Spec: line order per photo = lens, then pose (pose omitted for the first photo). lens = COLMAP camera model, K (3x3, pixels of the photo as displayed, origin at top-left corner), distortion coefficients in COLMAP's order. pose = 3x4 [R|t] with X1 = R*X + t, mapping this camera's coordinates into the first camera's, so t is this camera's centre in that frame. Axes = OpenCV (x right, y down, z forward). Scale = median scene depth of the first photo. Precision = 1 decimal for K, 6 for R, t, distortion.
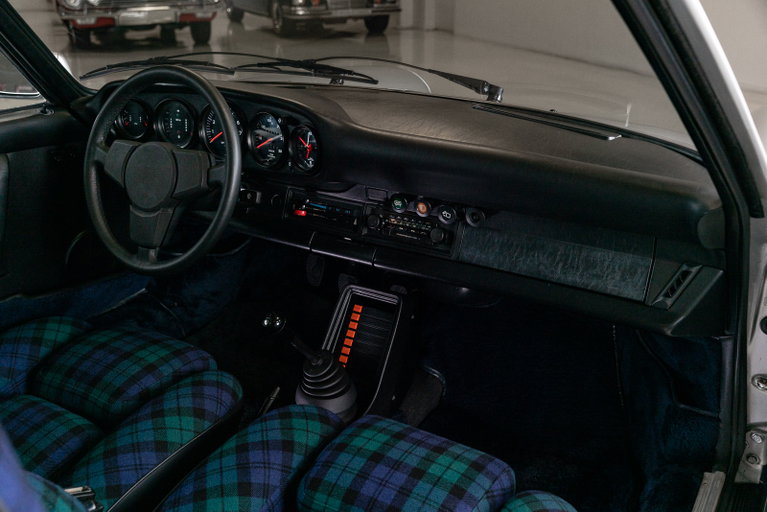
lens RADIAL K [[746.9, 0, 383.5], [0, 746.9, 256.0], [0, 0, 1]] dist [-0.010847, 0.014934]
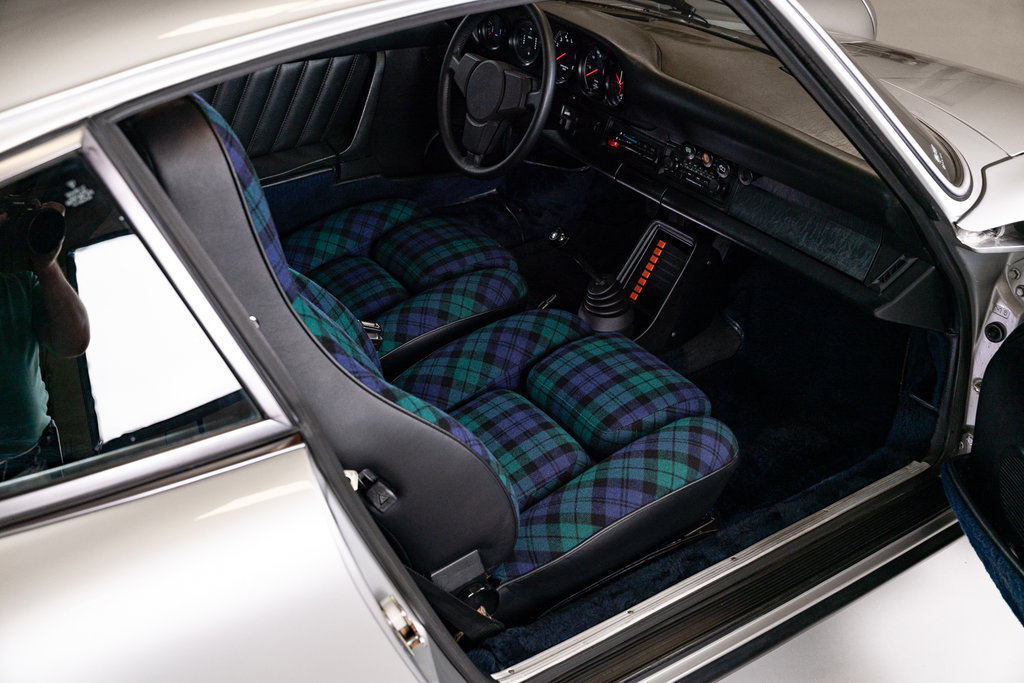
lens RADIAL K [[997.1, 0, 512.0], [0, 997.1, 341.5], [0, 0, 1]] dist [-0.010847, 0.014934]
pose [[0.906093, 0.230118, -0.355023, 0.367421], [-0.167222, 0.965607, 0.199099, -0.048937], [0.388629, -0.121034, 0.913410, -0.438629]]
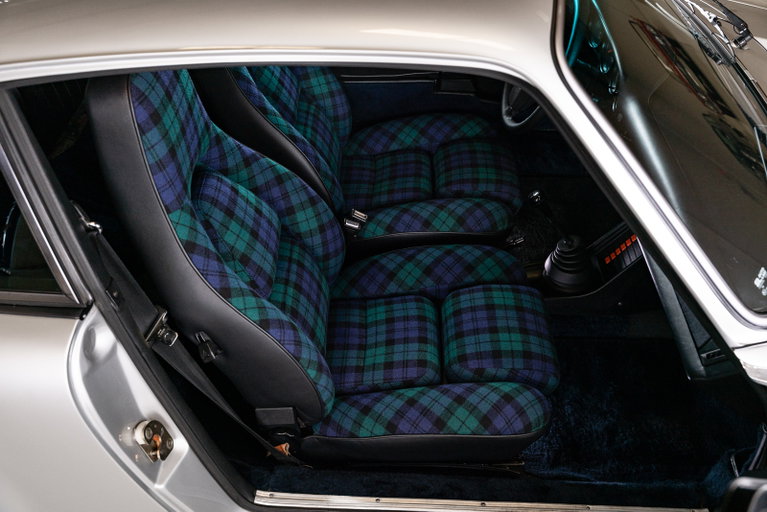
lens RADIAL K [[746.9, 0, 383.5], [0, 746.9, 256.0], [0, 0, 1]] dist [-0.010847, 0.014934]
pose [[0.514715, 0.580422, -0.631014, 0.656466], [-0.349865, 0.814122, 0.463465, -0.373857], [0.782728, -0.017782, 0.622110, -0.094199]]
